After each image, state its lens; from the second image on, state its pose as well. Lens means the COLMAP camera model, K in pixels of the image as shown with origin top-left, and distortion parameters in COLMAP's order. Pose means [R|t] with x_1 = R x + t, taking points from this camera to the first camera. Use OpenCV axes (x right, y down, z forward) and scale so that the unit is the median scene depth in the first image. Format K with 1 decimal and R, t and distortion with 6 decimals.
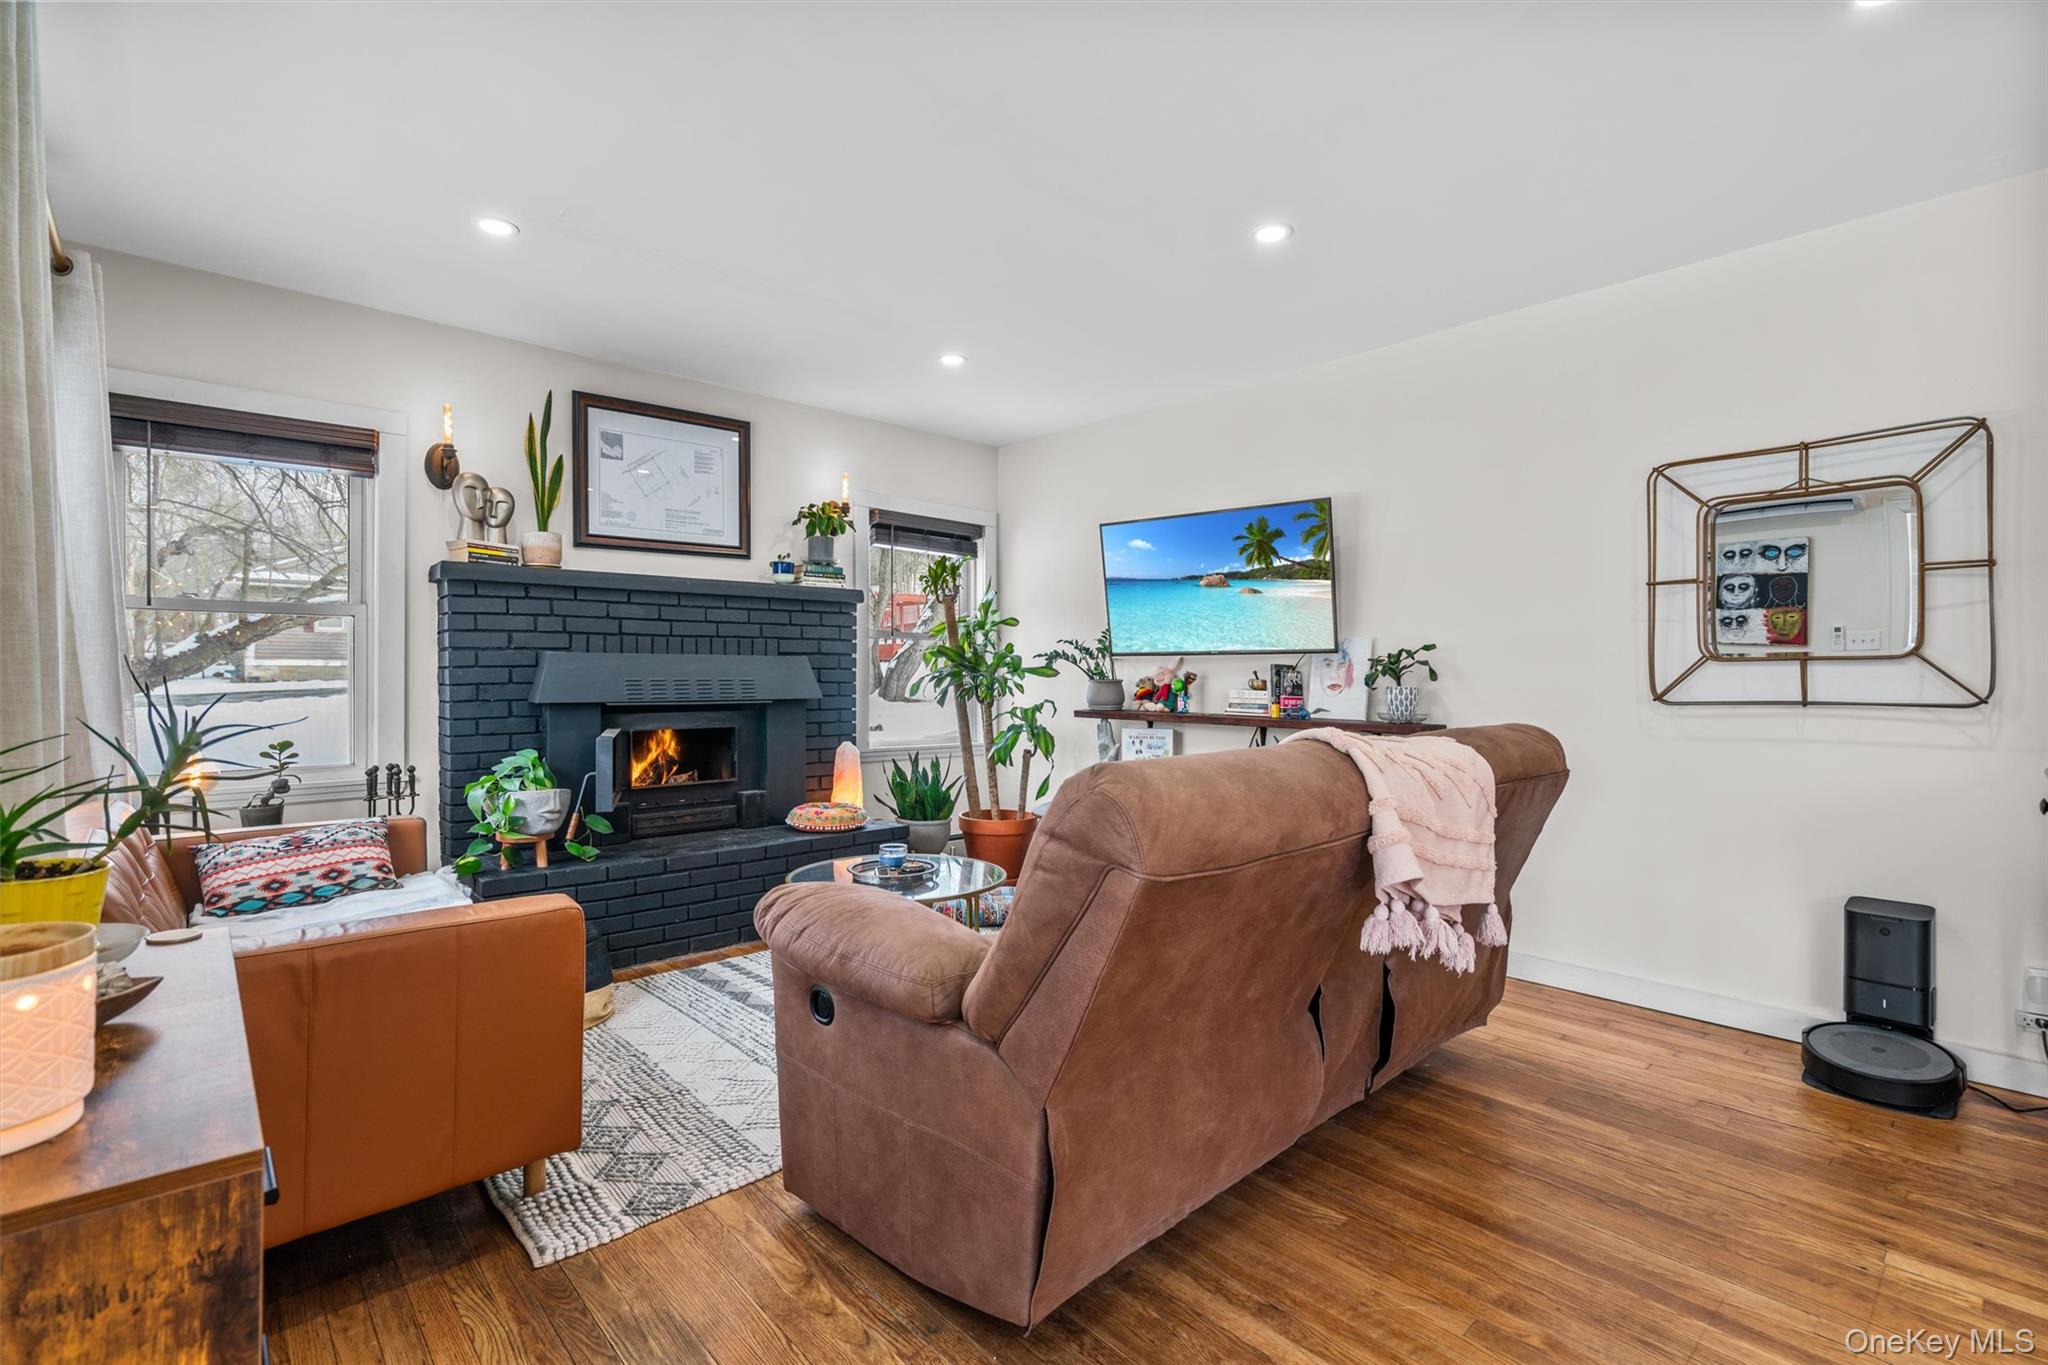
lens RADIAL K [[922.8, 0, 1023.0], [0, 922.8, 677.4], [0, 0, 1]] dist [-0.002644, 0.000299]
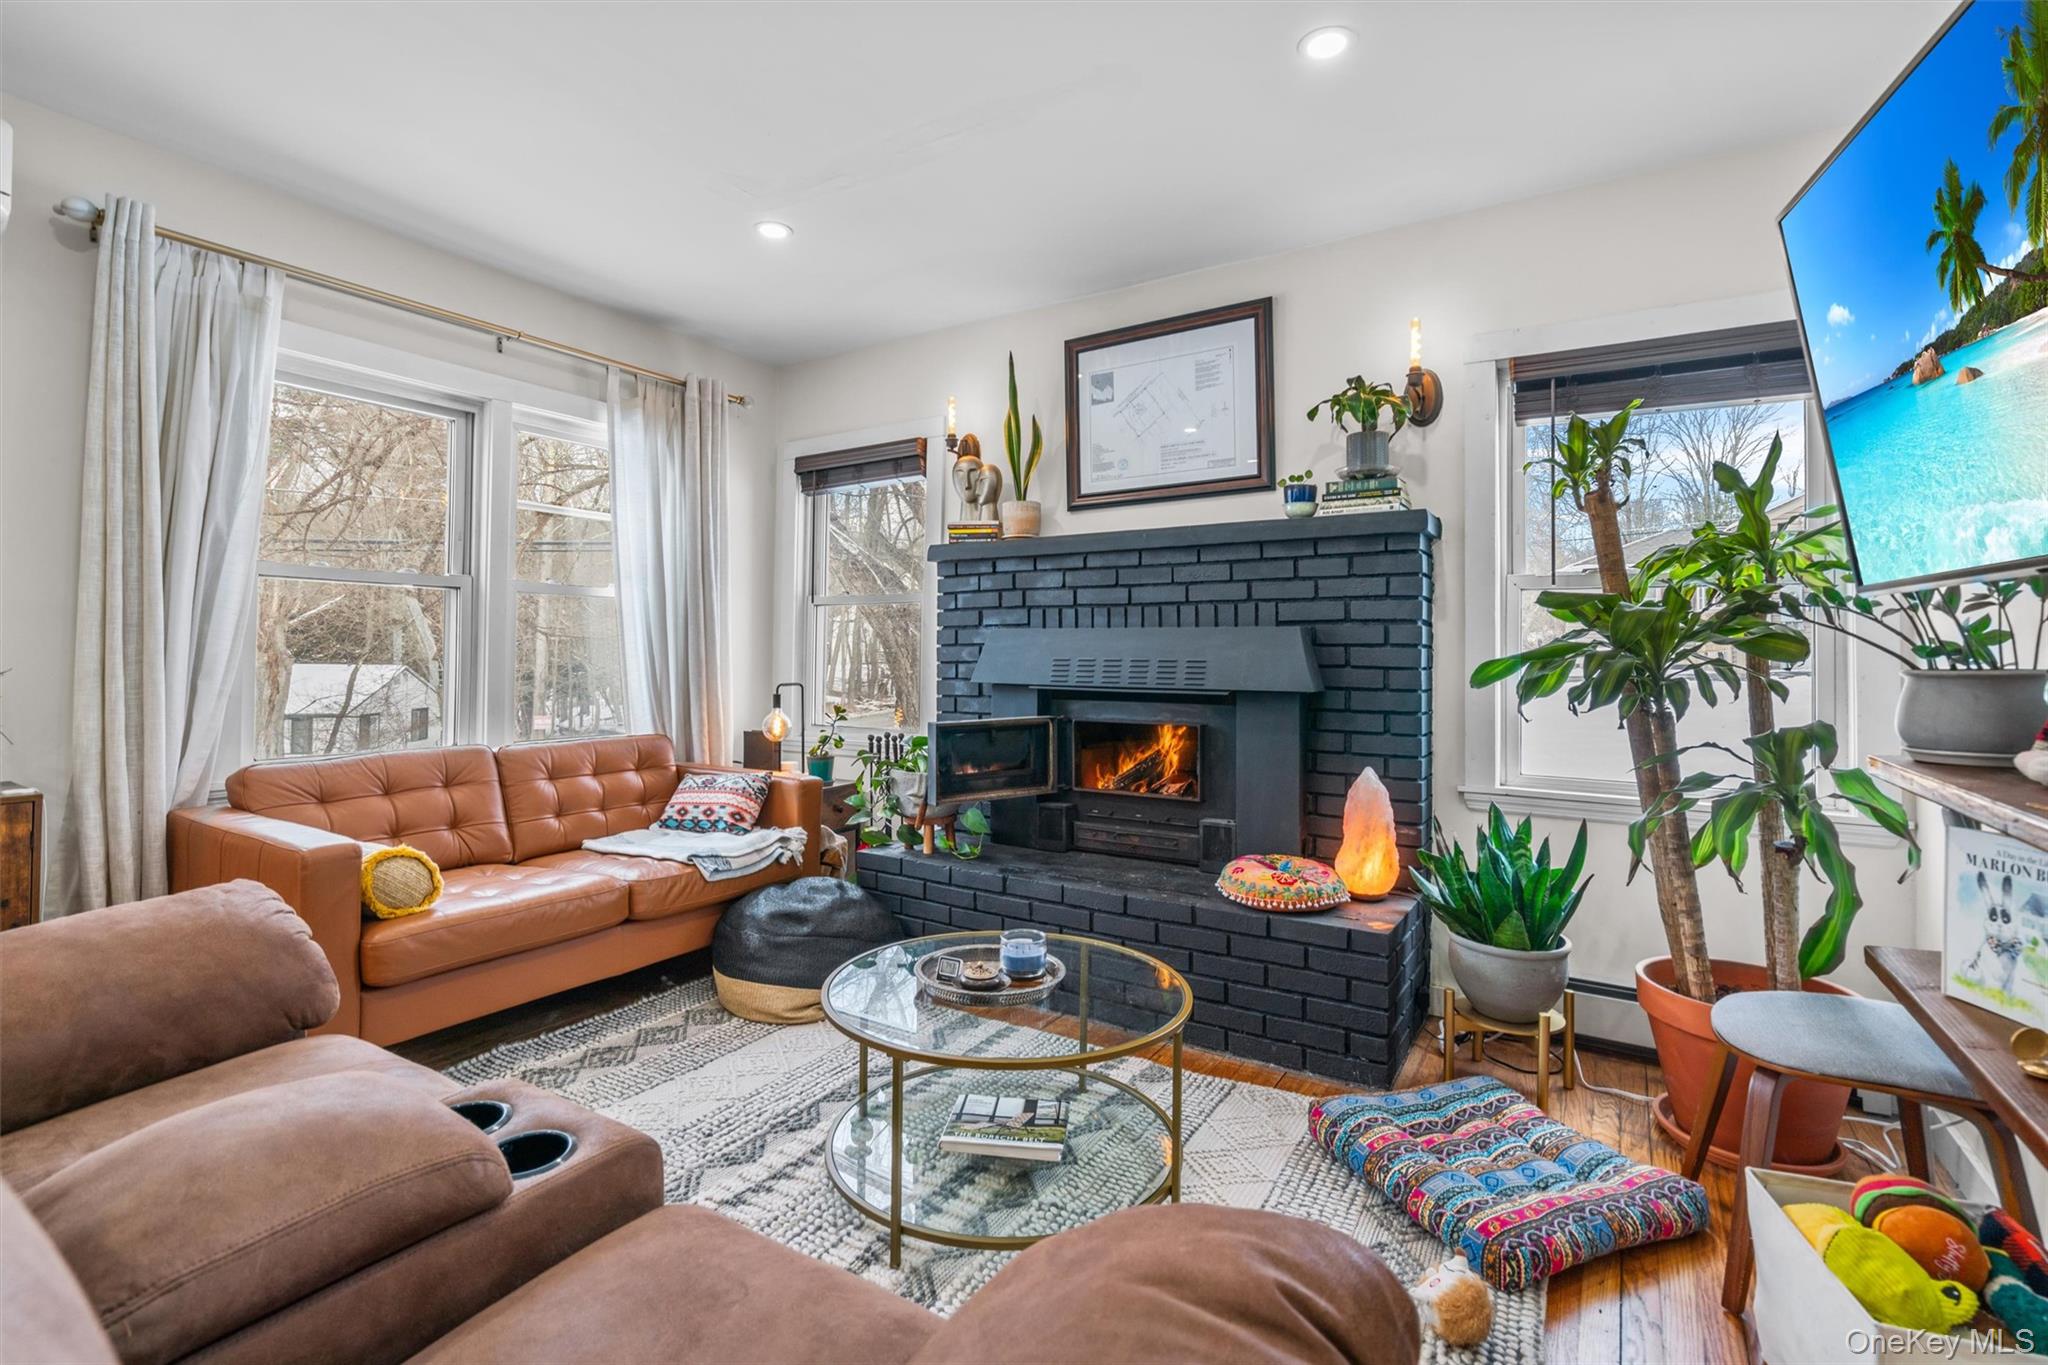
lens RADIAL K [[968.0, 0, 981.9], [0, 968.0, 628.4], [0, 0, 1]] dist [-0.001587, 0.000057]
pose [[0.252661, -0.028533, -0.967134, 0.395950], [-0.011448, 0.999407, -0.032476, 0.003829], [0.967487, 0.019278, 0.252185, 0.670902]]
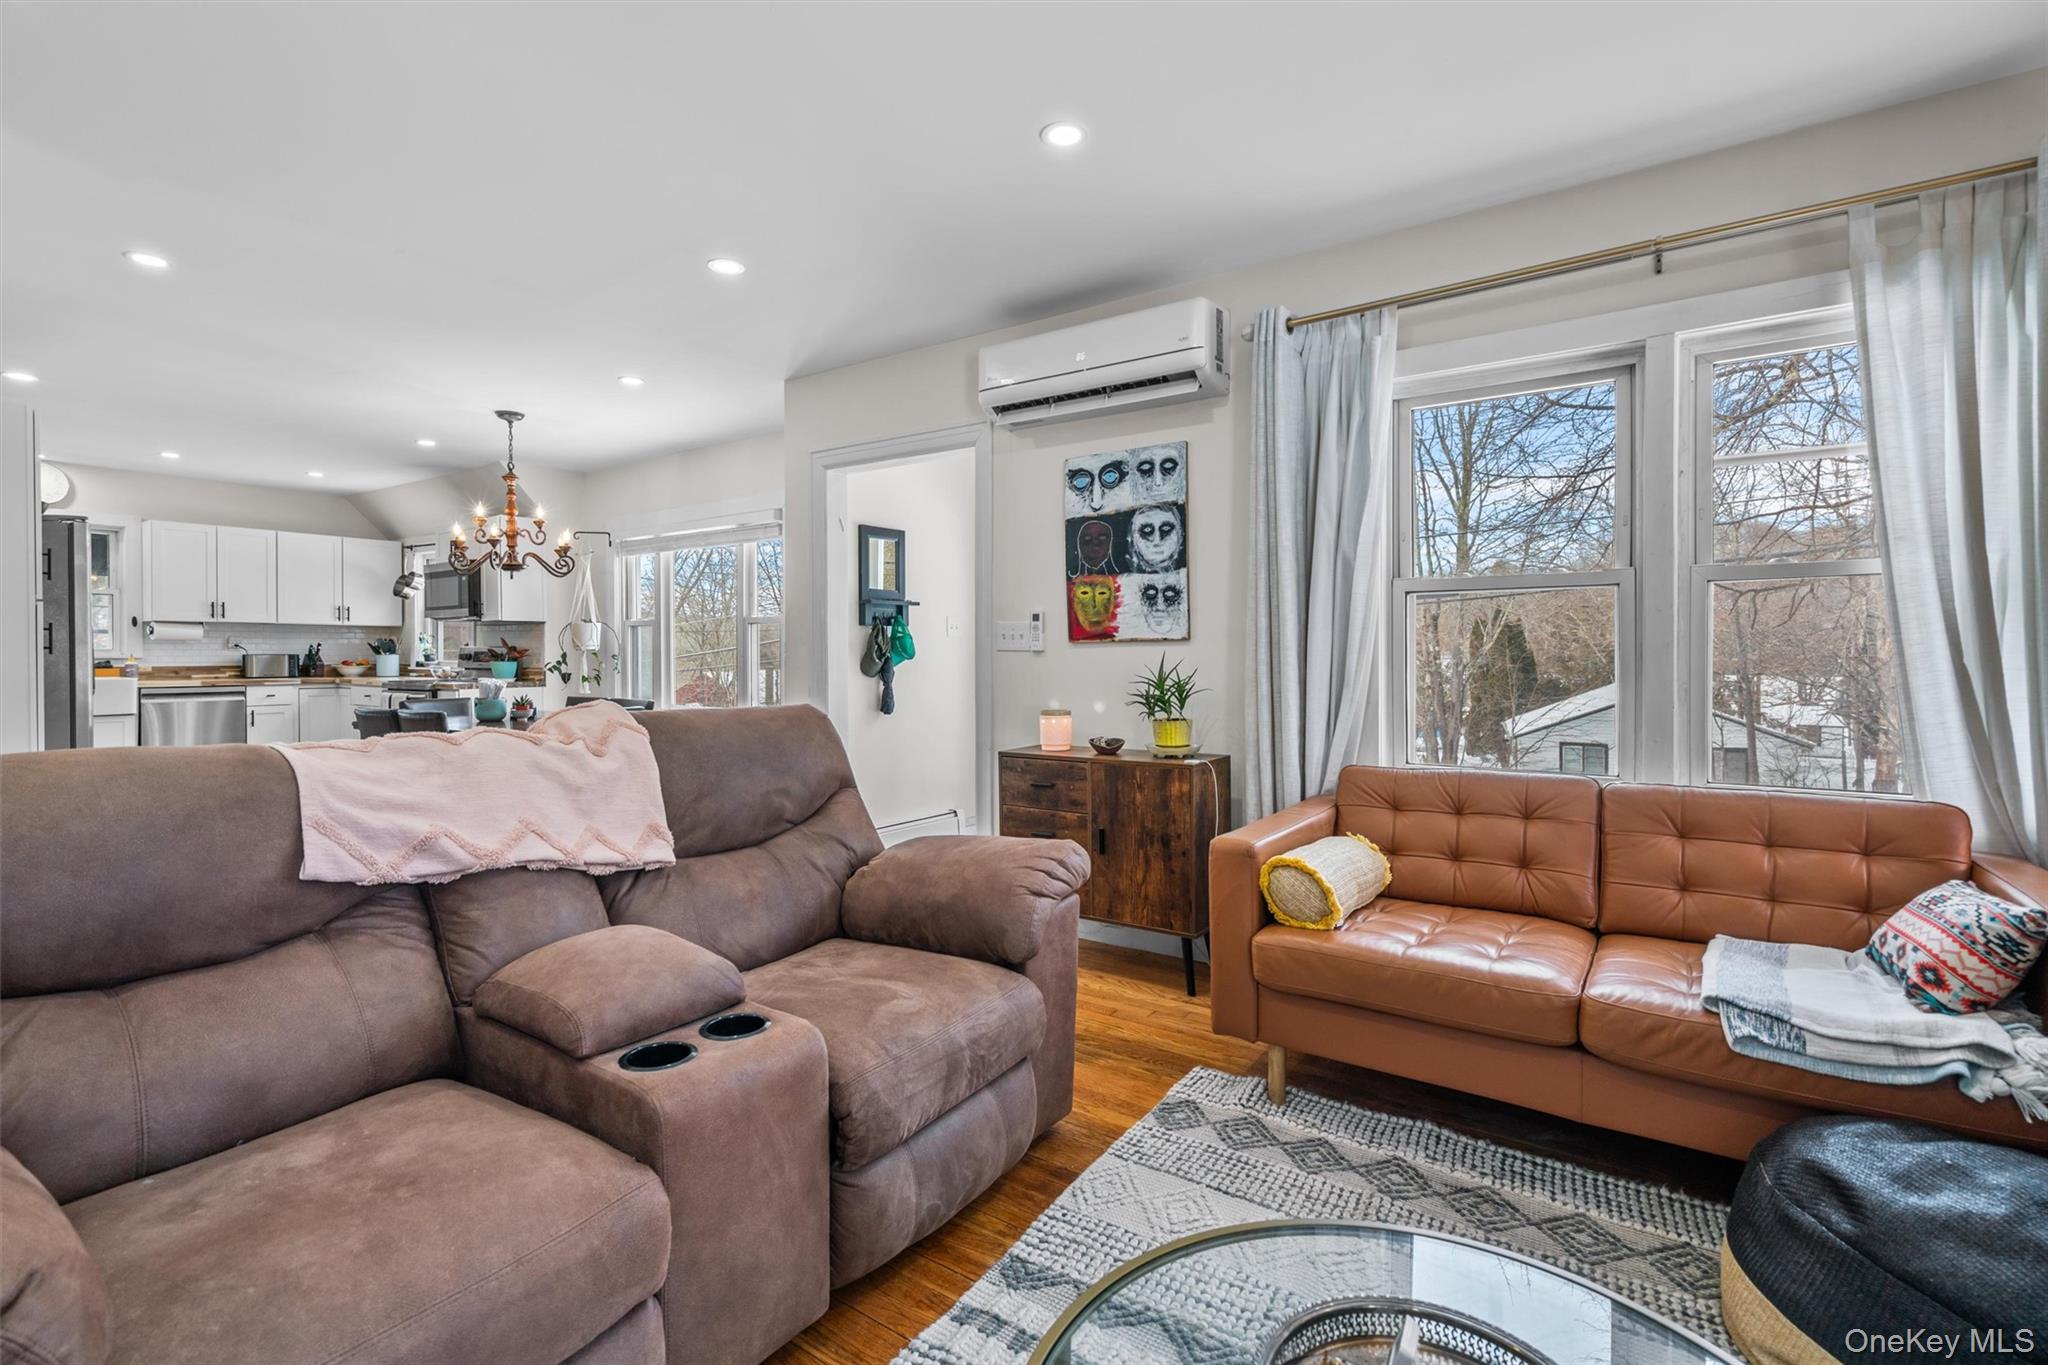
lens RADIAL K [[924.8, 0, 1031.8], [0, 924.8, 662.3], [0, 0, 1]] dist [-0.002481, 0.000129]
pose [[-0.973429, 0.000320, -0.228987, 0.051171], [-0.001715, 0.999961, 0.008689, -0.002374], [0.228981, 0.008851, -0.973391, 0.966173]]
